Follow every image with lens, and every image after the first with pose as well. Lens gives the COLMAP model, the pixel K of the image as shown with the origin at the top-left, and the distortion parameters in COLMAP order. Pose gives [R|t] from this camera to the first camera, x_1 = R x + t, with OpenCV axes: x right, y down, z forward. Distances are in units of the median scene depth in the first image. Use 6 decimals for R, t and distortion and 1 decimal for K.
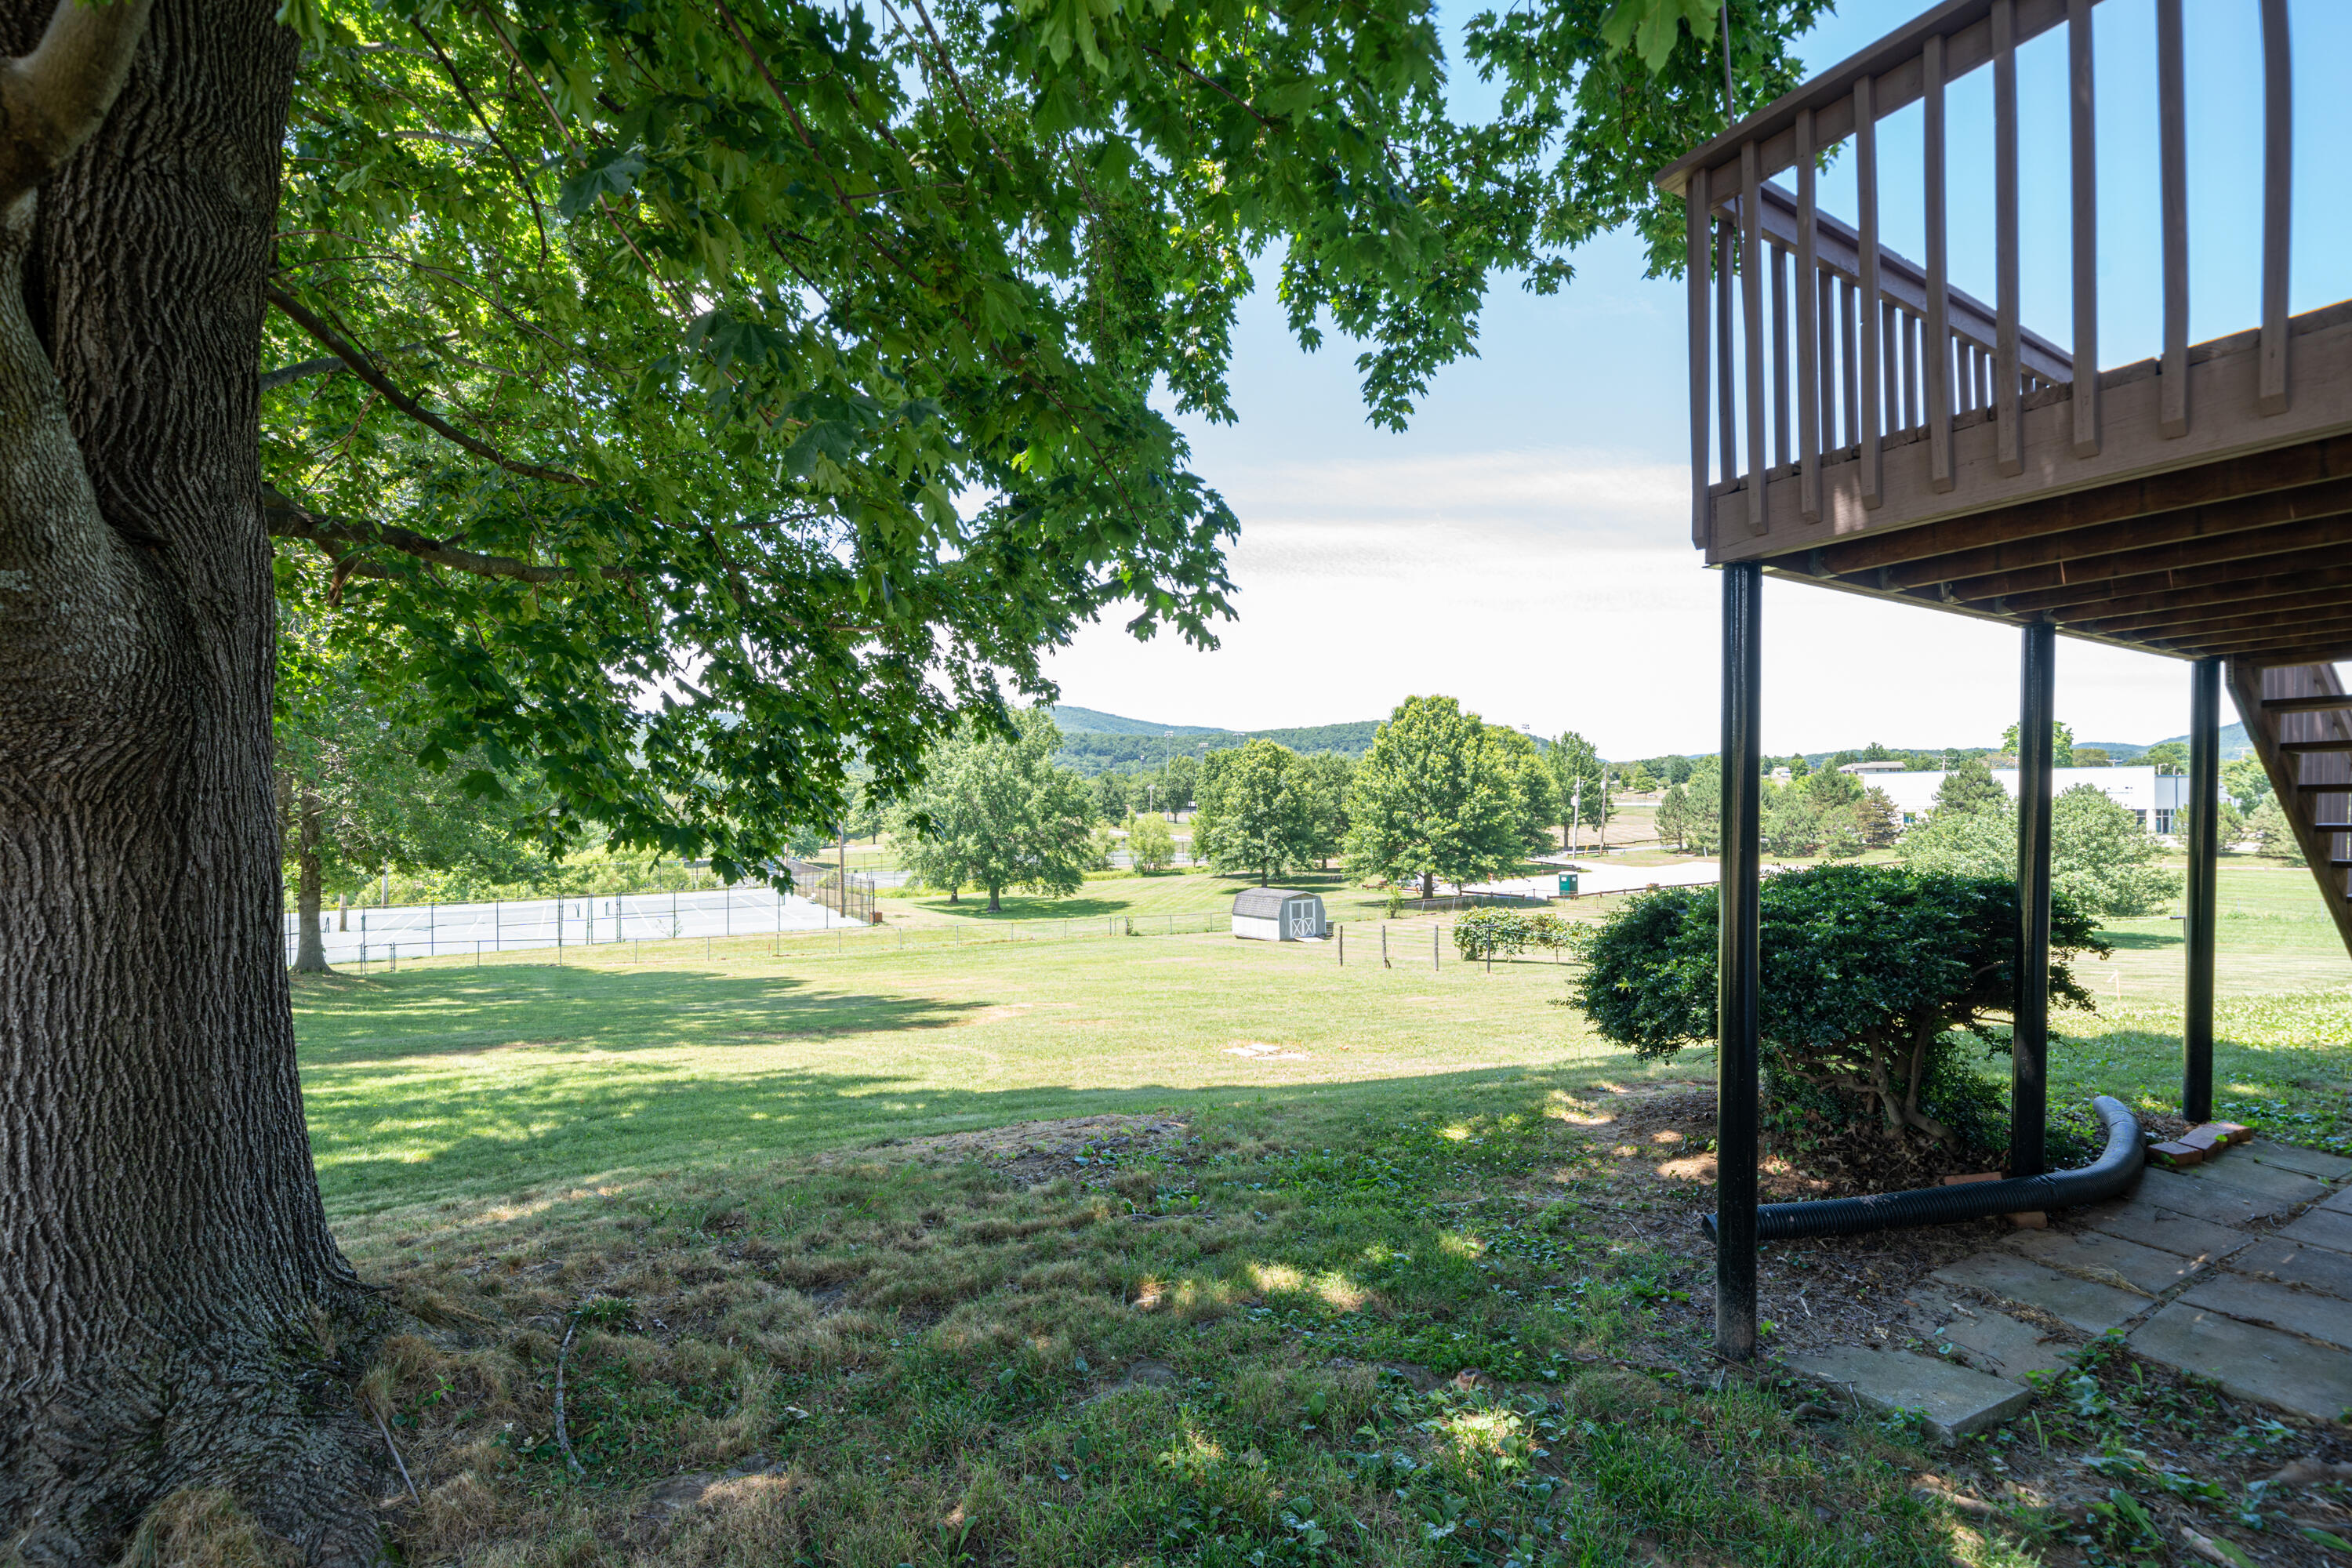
lens RADIAL K [[1031.8, 0, 1176.3], [0, 1031.8, 799.9], [0, 0, 1]] dist [0.000013, 0.000216]
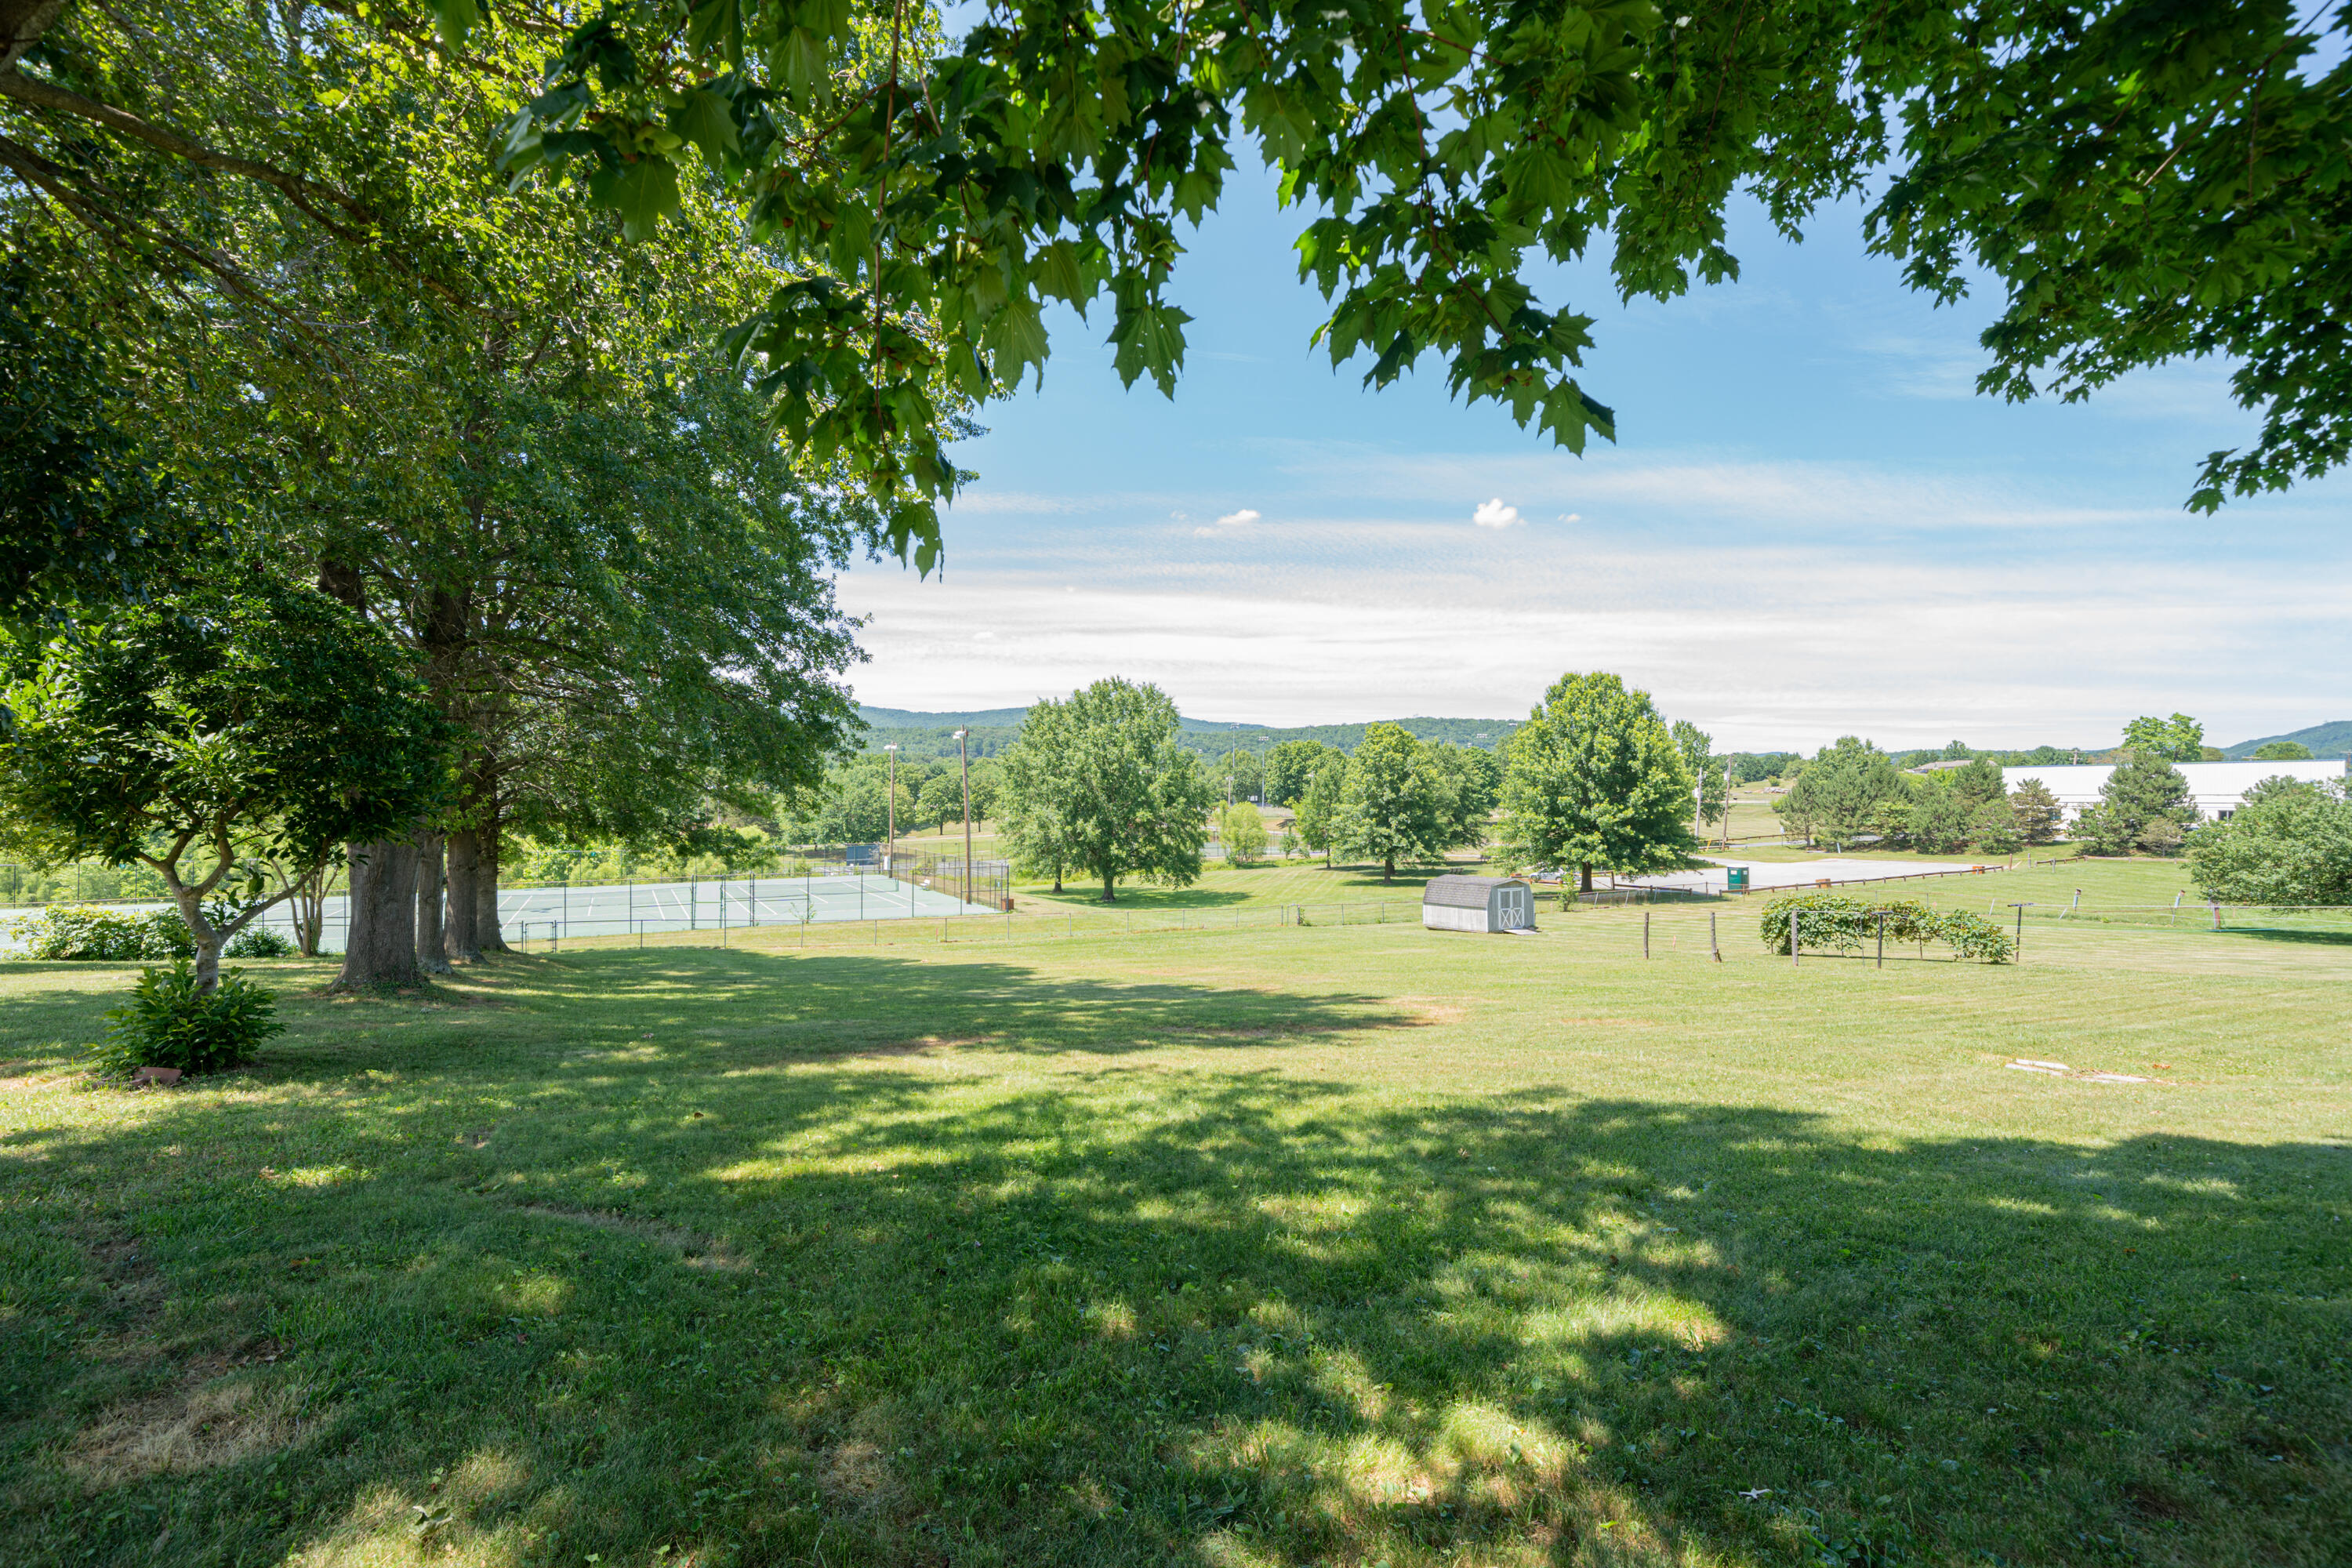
lens RADIAL K [[1031.8, 0, 1176.3], [0, 1031.8, 799.9], [0, 0, 1]] dist [0.000013, 0.000216]
pose [[0.999471, 0.008257, -0.031448, -0.091265], [-0.008180, 0.999963, 0.002591, 0.012637], [0.031468, -0.002332, 0.999502, 0.055522]]
